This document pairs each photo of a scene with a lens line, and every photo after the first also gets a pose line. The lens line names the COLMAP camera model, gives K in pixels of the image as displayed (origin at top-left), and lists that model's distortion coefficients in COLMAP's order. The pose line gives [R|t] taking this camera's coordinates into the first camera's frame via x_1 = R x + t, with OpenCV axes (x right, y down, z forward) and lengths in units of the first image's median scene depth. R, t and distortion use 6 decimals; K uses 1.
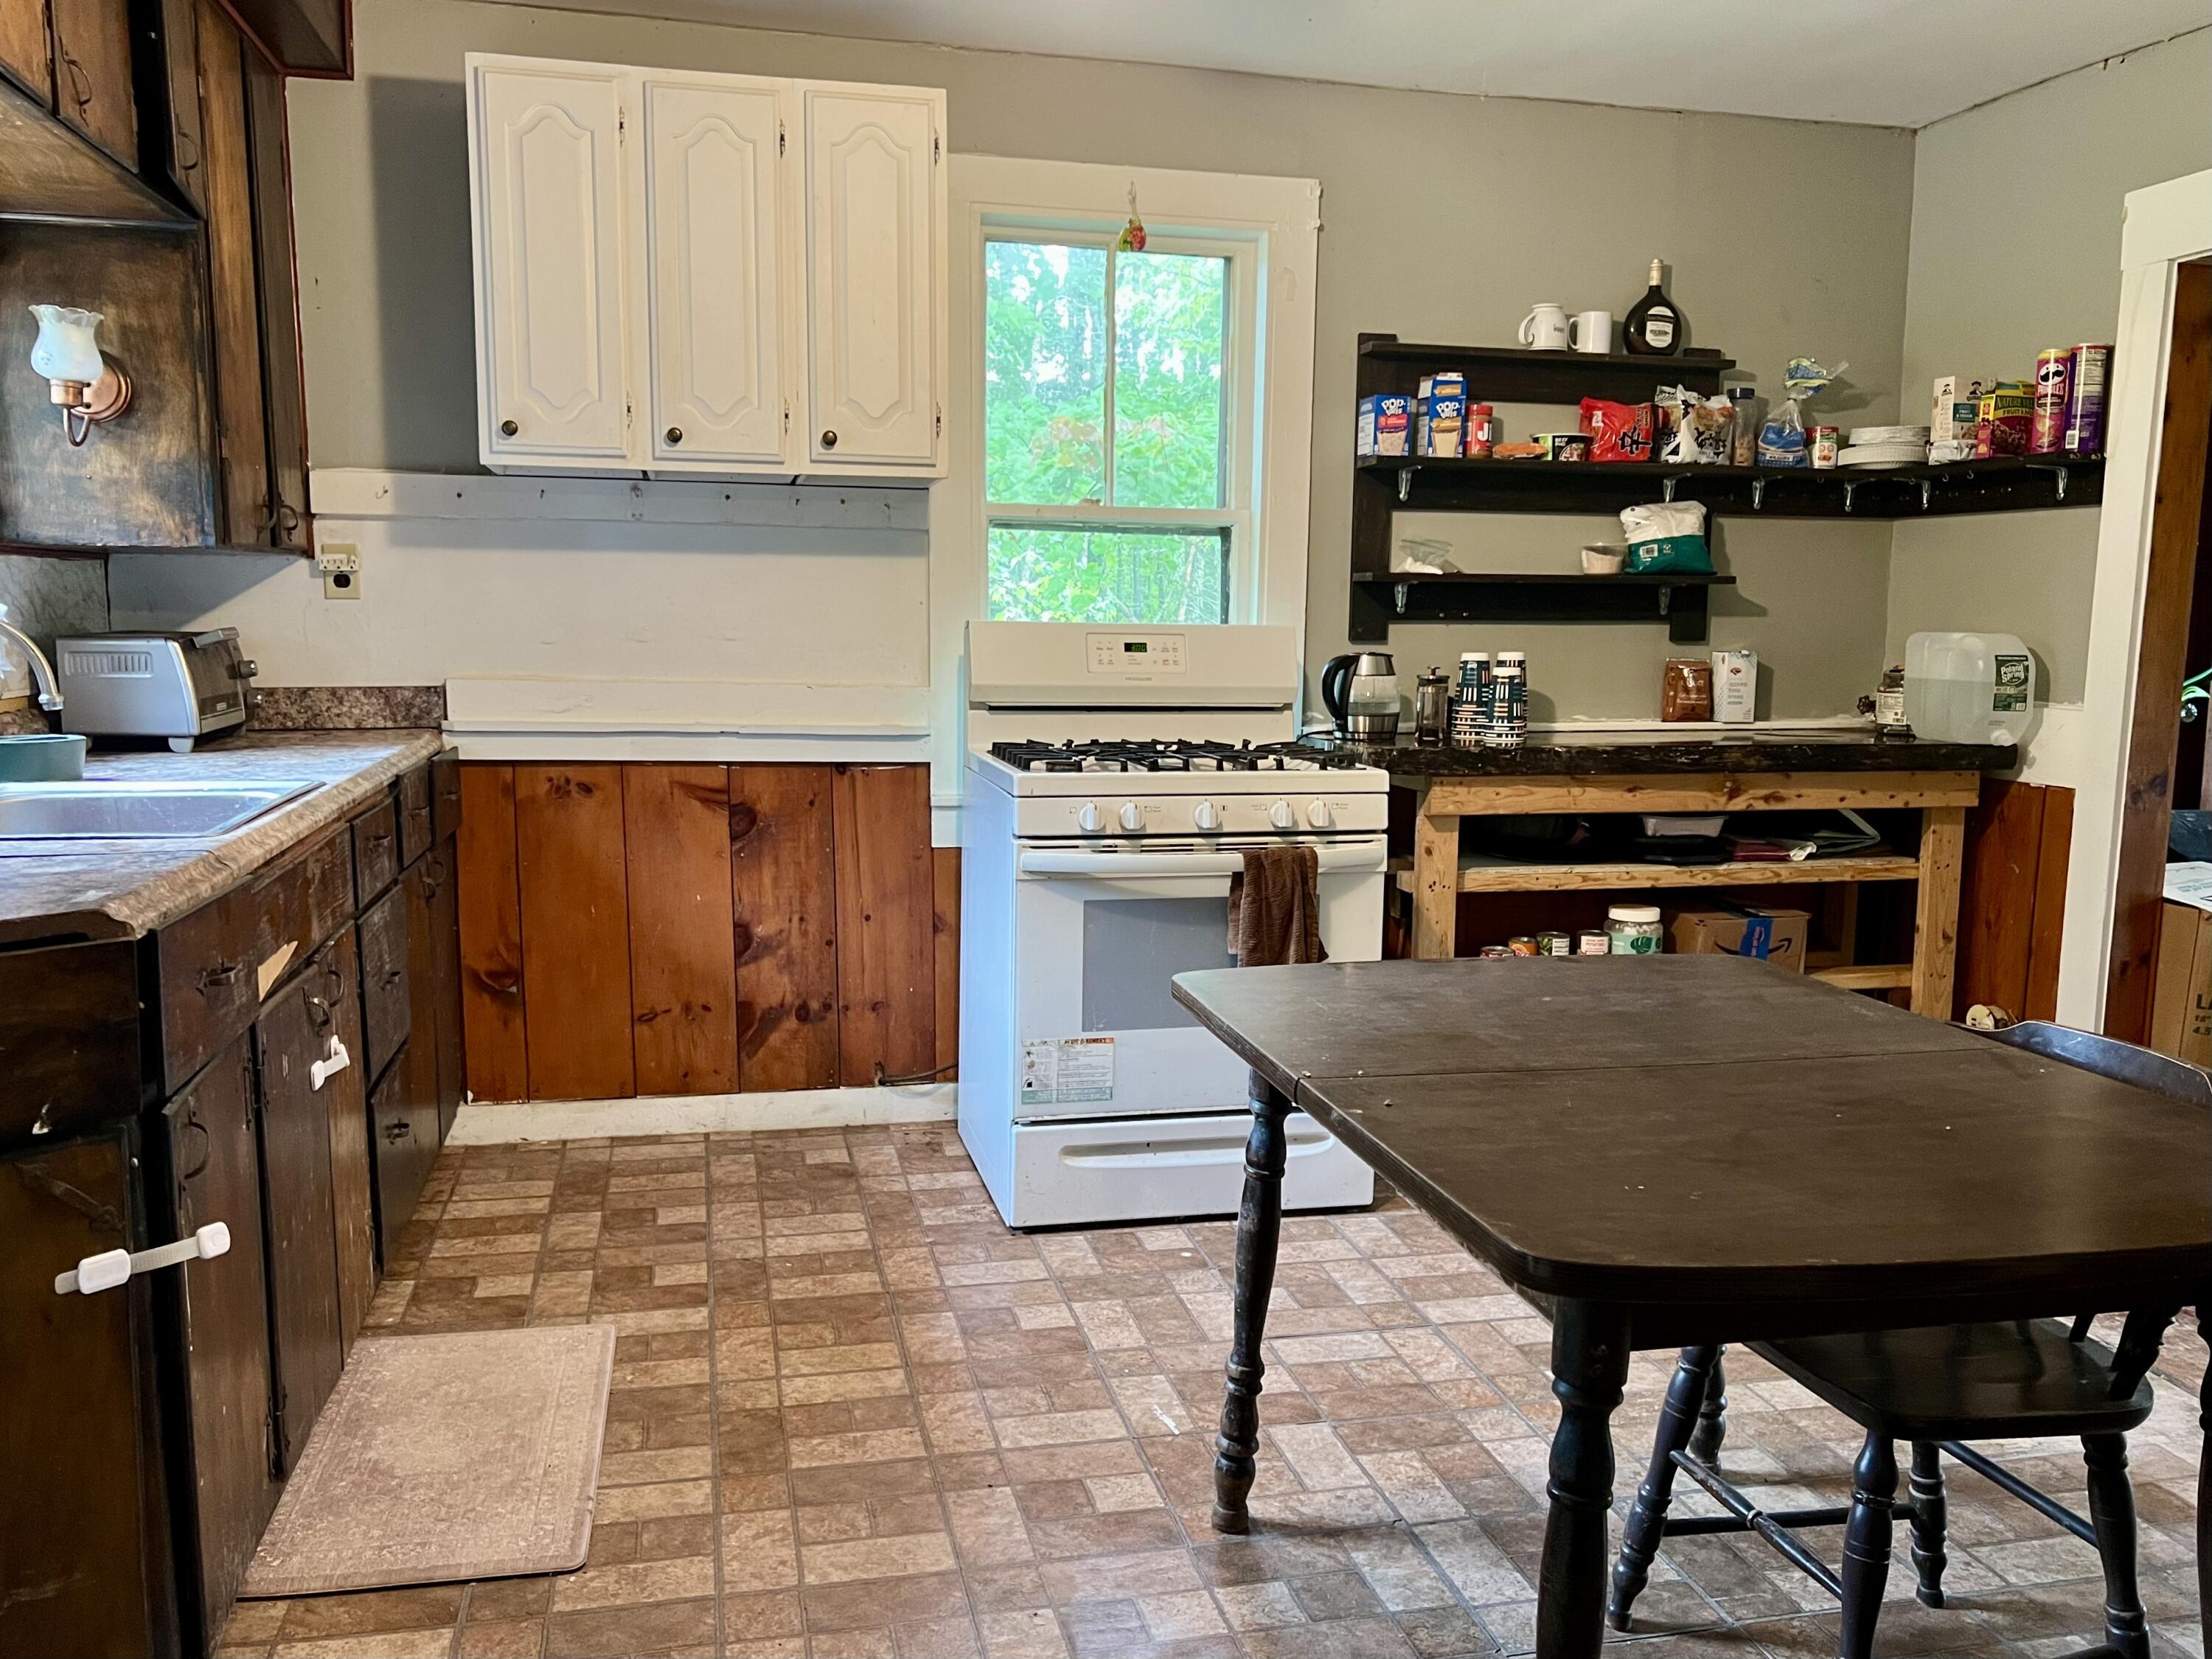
lens RADIAL K [[1734.8, 0, 1106.0], [0, 1734.8, 829.5], [0, 0, 1]] dist [0.095374, -0.146080]
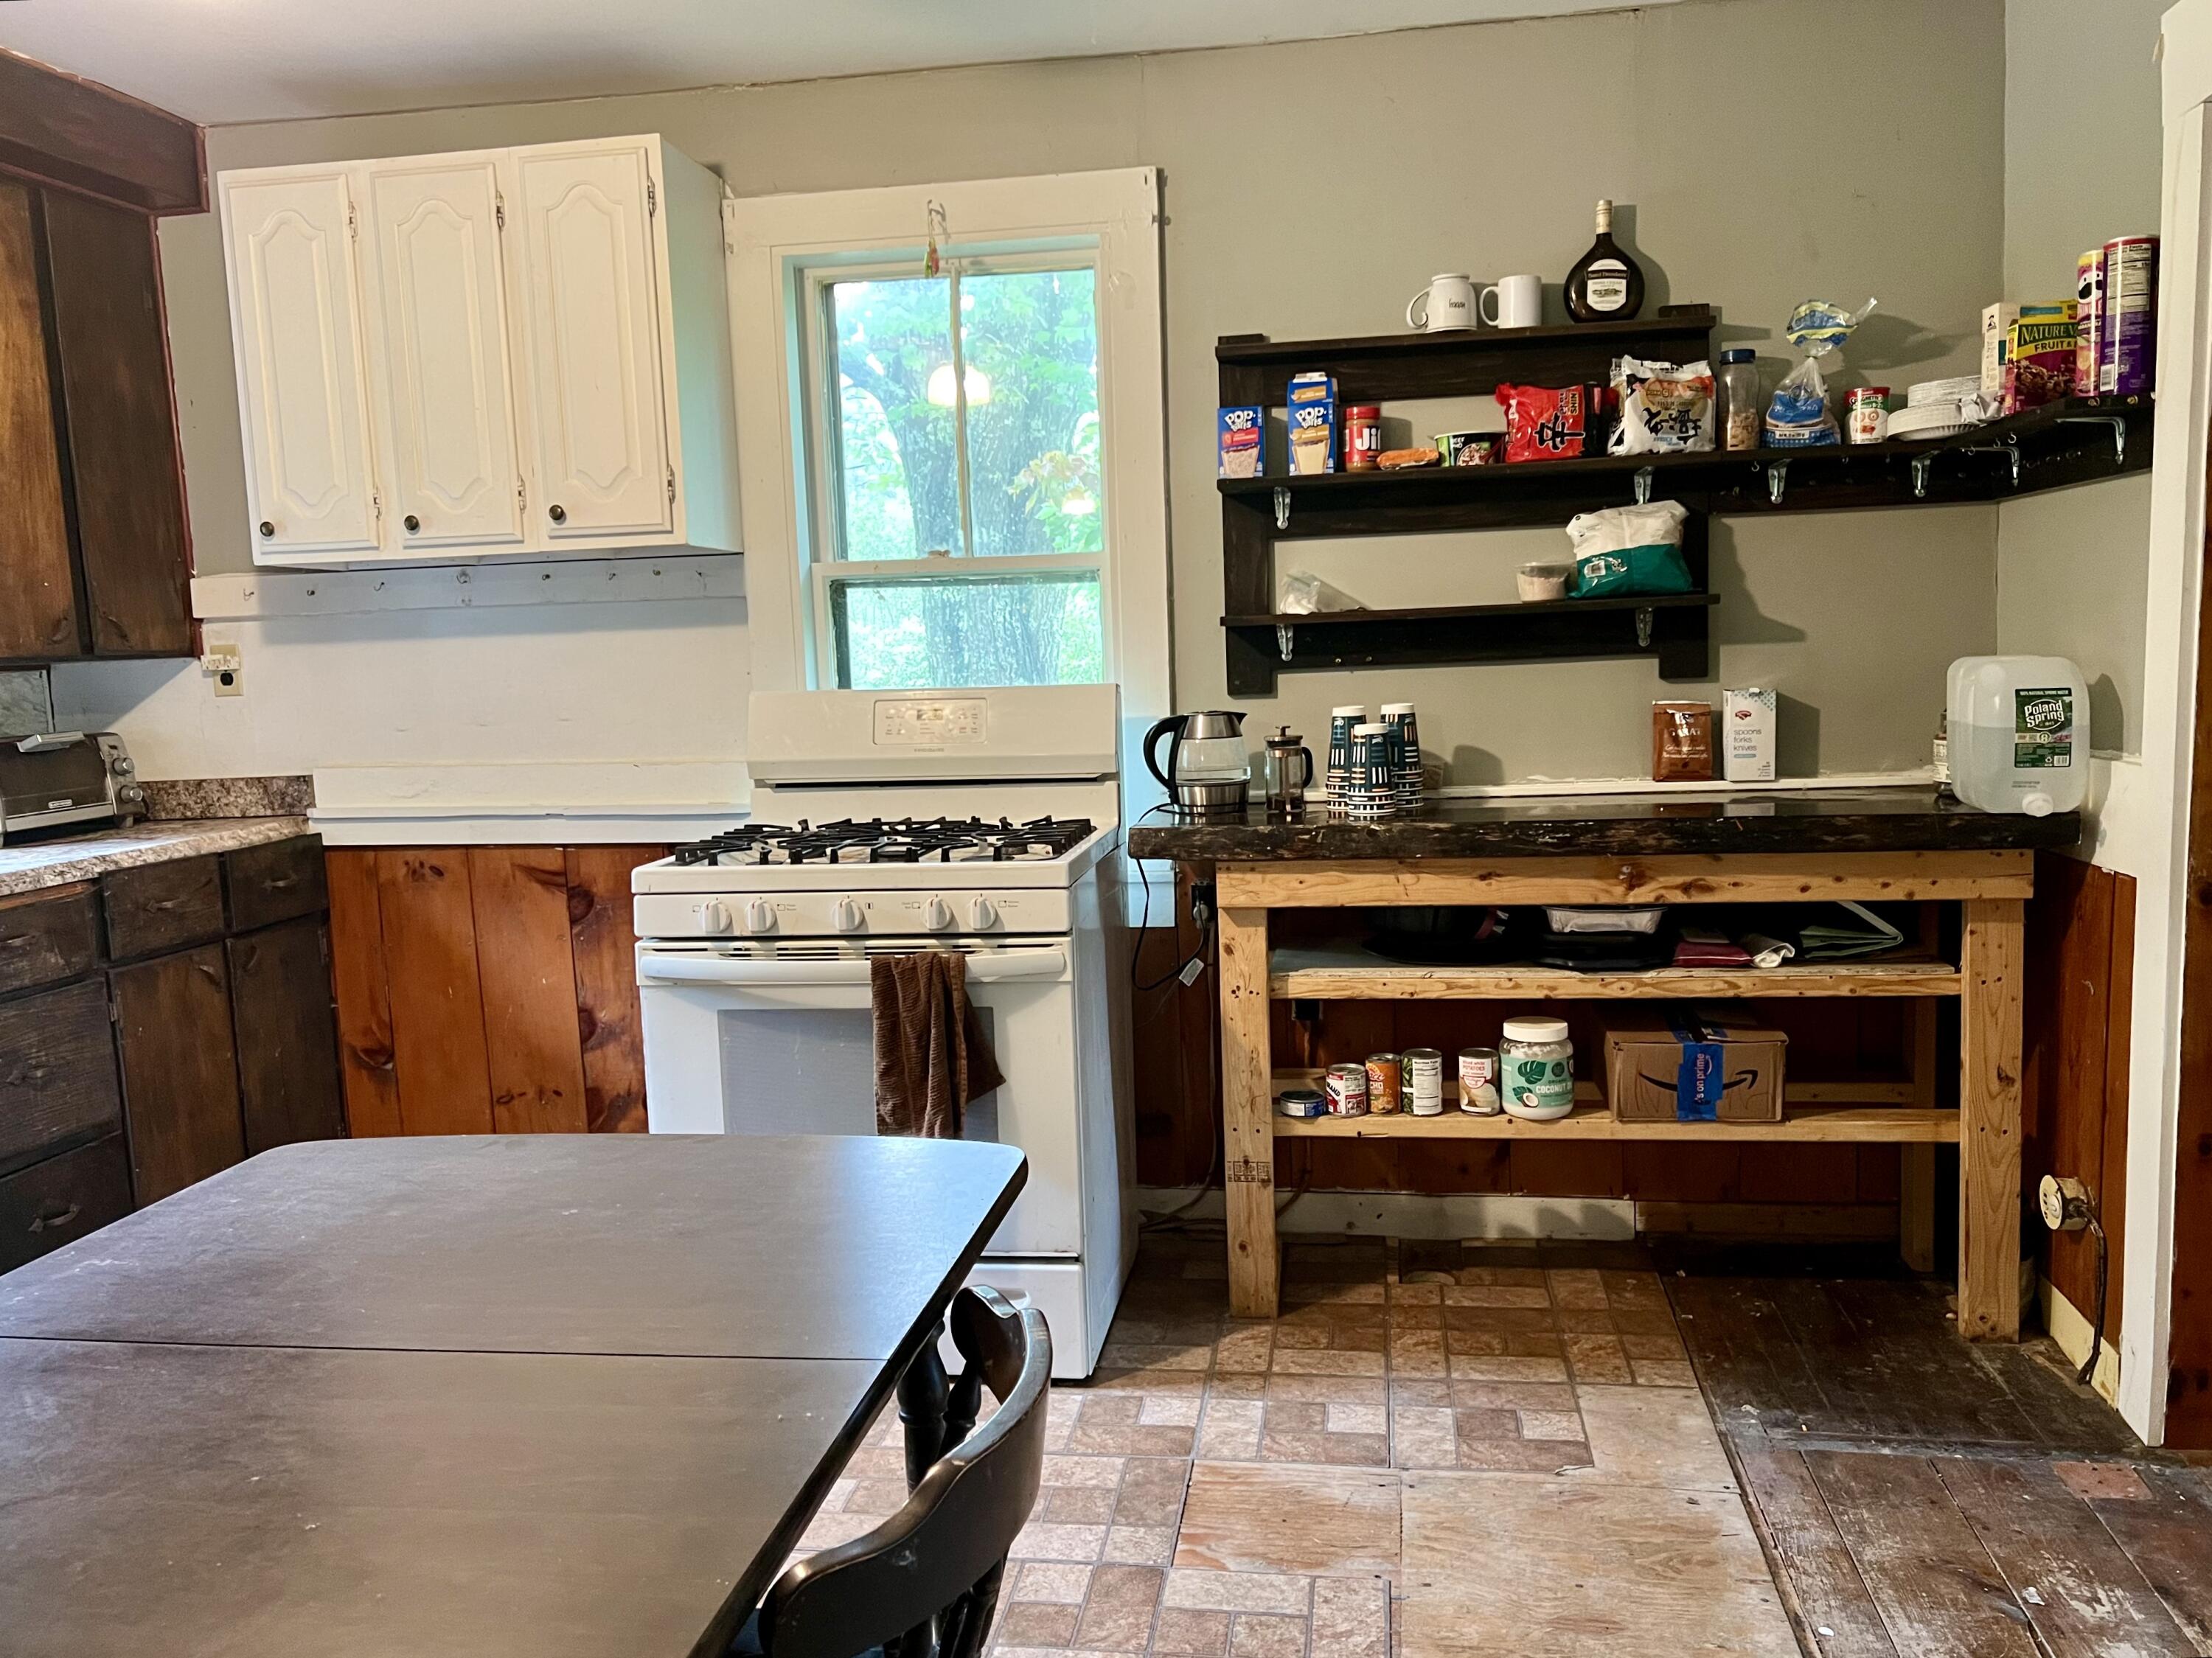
lens RADIAL K [[1691.5, 0, 1106.0], [0, 1691.5, 829.0], [0, 0, 1]] dist [0.092653, -0.123710]
pose [[0.927862, -0.006053, -0.372874, 0.409487], [0.001402, 0.999918, -0.012743, -0.033274], [0.372921, 0.011301, 0.927794, 0.212431]]
